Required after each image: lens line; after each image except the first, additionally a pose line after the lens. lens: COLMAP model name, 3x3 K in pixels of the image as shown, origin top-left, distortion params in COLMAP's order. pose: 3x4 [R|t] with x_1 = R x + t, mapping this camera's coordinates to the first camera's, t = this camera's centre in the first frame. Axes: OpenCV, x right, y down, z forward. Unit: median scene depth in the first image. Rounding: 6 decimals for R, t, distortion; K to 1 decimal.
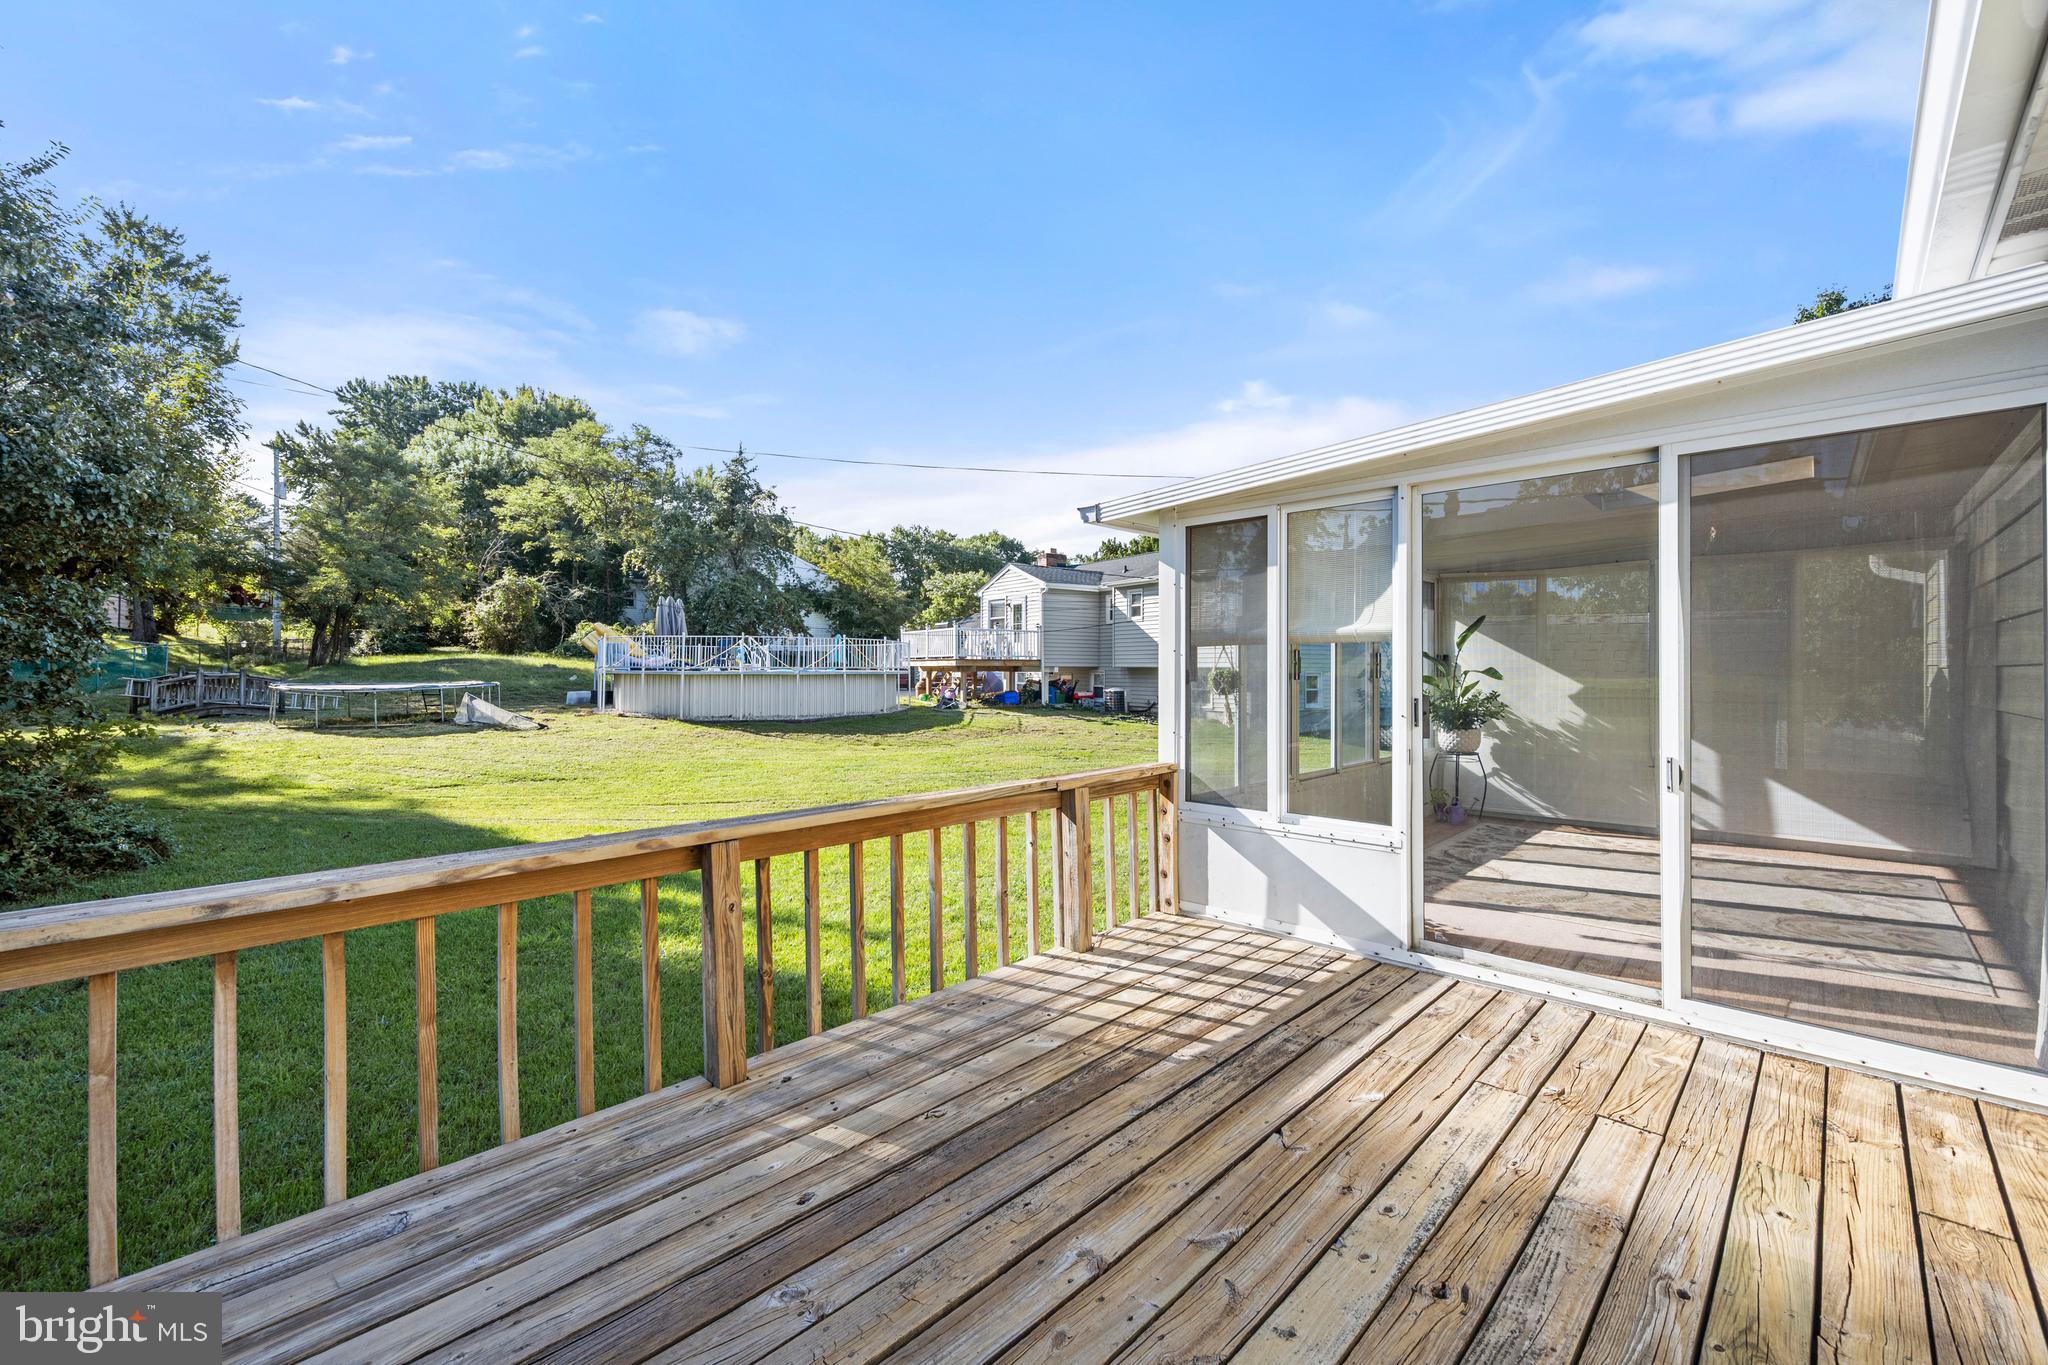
lens RADIAL K [[827.7, 0, 1026.1], [0, 827.7, 672.3], [0, 0, 1]] dist [-0.002813, 0.001519]
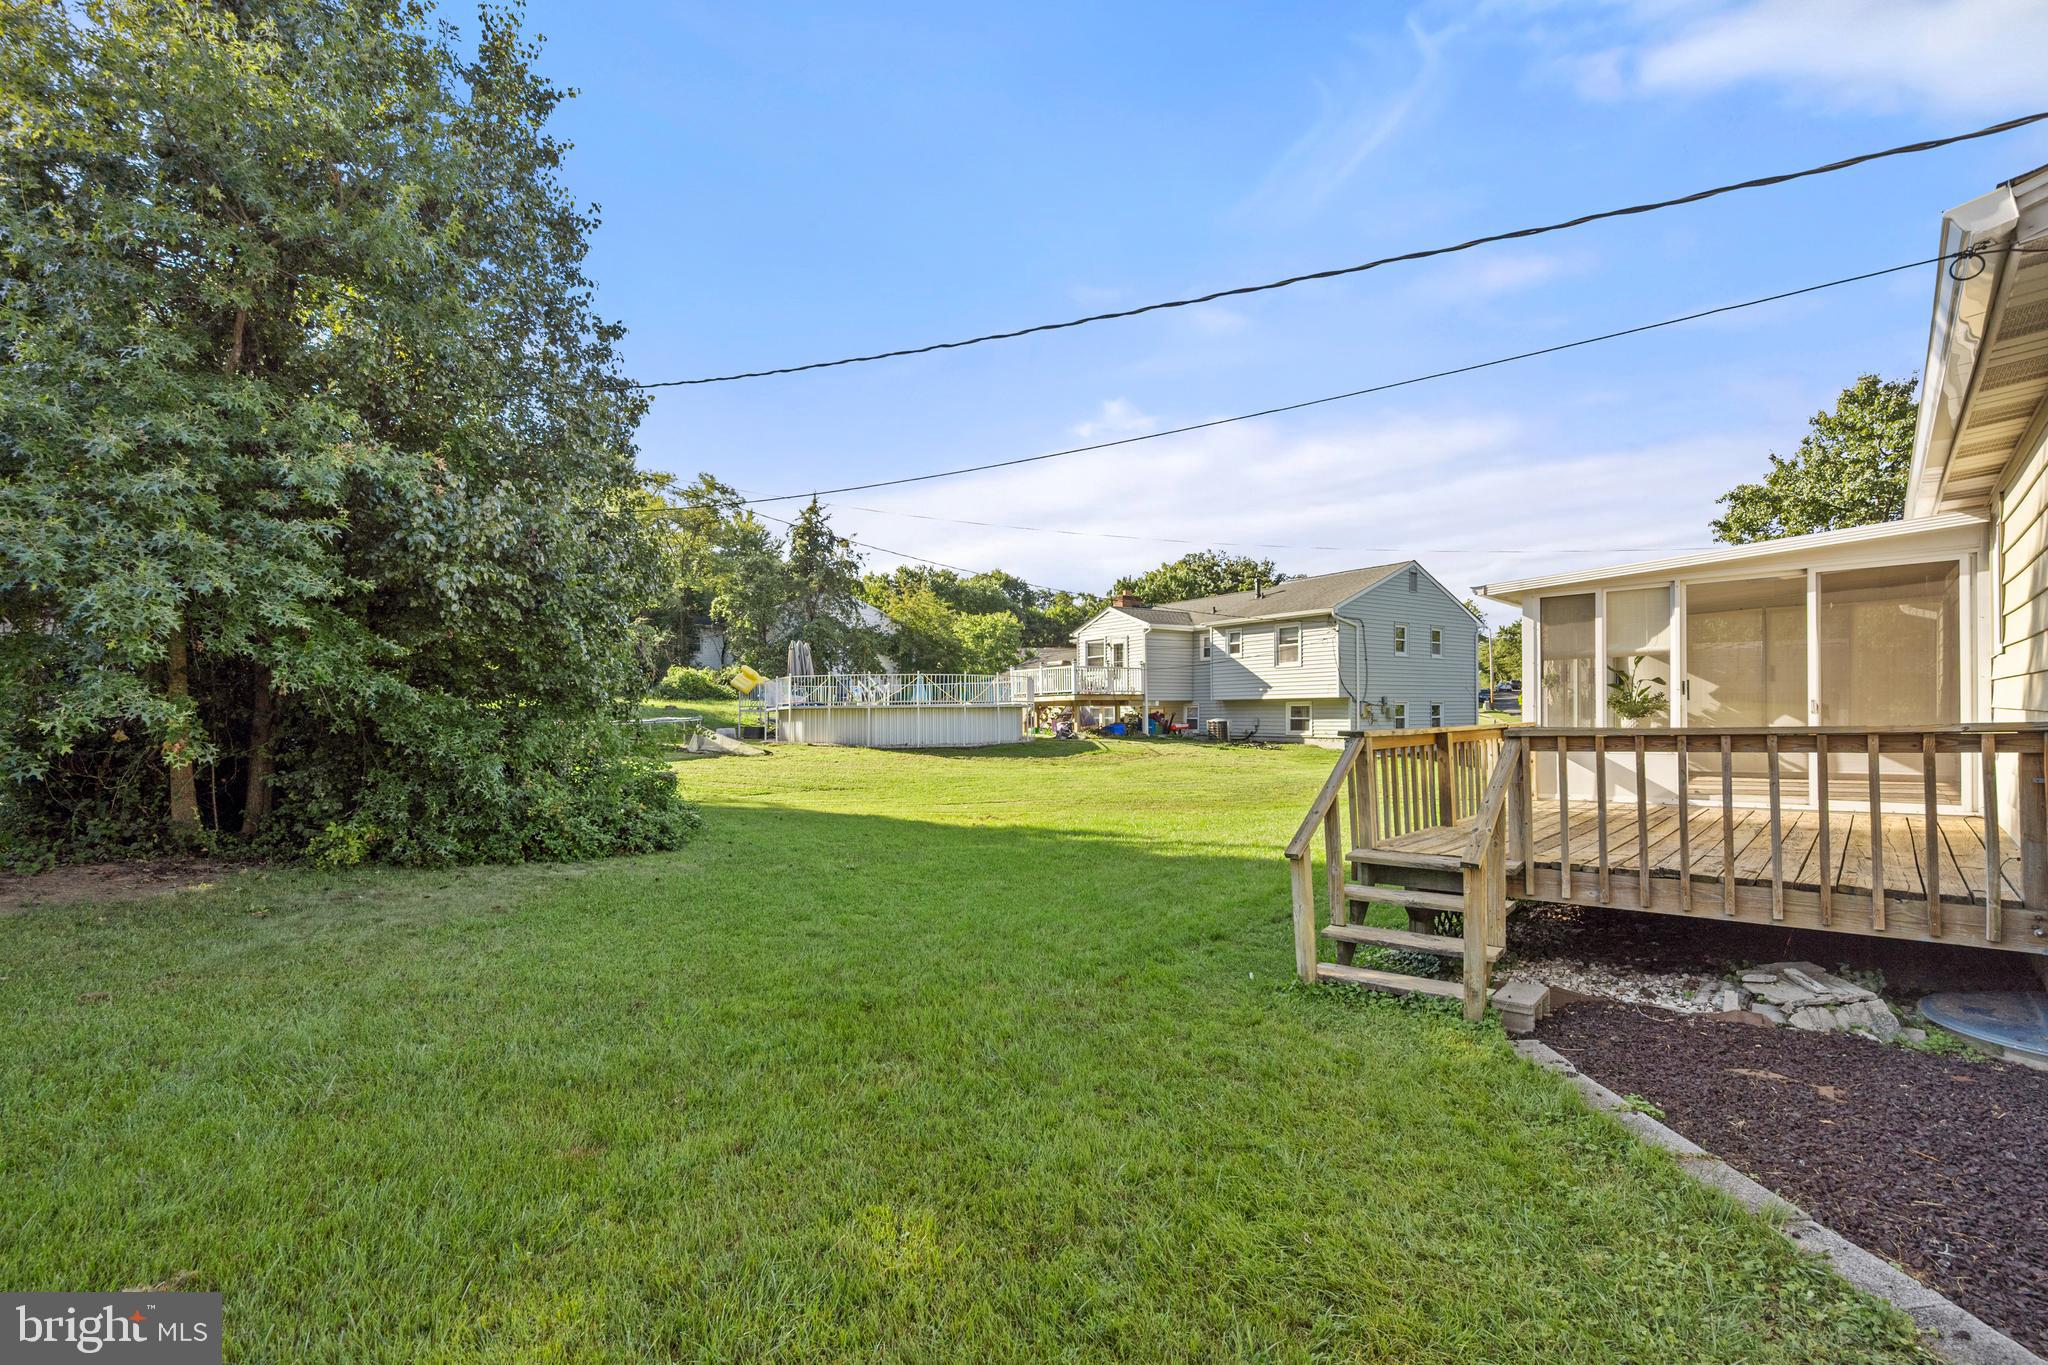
lens RADIAL K [[872.2, 0, 1022.2], [0, 872.2, 720.4], [0, 0, 1]] dist [0.001630, -0.000285]
pose [[0.999866, -0.012867, 0.010139, -0.143513], [0.012826, 0.999909, 0.004088, 0.011861], [-0.010191, -0.003957, 0.999940, -0.140560]]
